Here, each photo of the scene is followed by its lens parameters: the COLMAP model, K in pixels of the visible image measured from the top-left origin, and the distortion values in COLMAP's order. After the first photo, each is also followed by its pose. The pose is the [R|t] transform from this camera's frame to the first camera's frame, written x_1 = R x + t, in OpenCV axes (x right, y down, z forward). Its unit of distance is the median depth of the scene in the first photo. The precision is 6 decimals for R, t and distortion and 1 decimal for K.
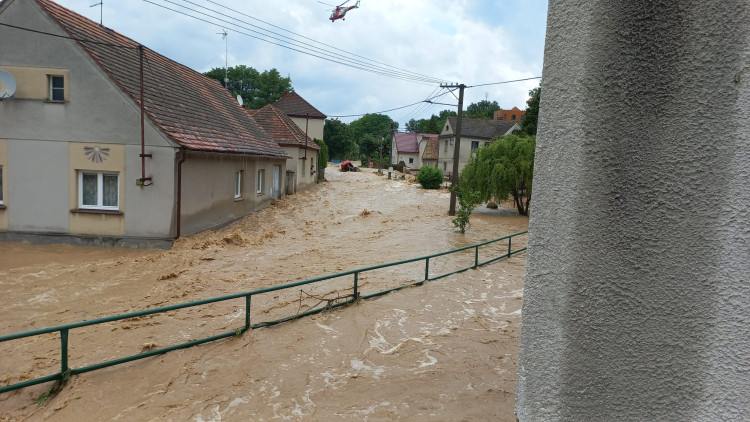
lens RADIAL K [[553.9, 0, 375.0], [0, 553.9, 211.0], [0, 0, 1]] dist [-0.001426, -0.000241]
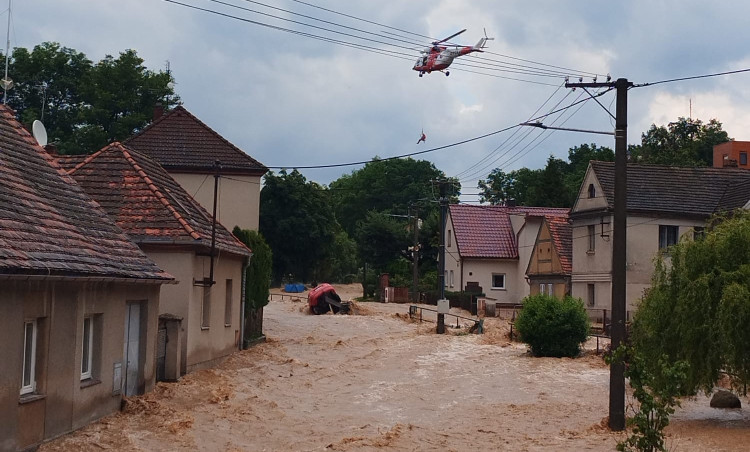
lens RADIAL K [[1005.5, 0, 375.0], [0, 1005.5, 226.0], [0, 0, 1]] dist [0.113256, -0.038305]
pose [[0.999672, -0.023466, -0.010253, -0.008393], [0.021574, 0.987443, -0.156496, -0.023657], [0.013796, 0.156224, 0.987625, 0.329343]]
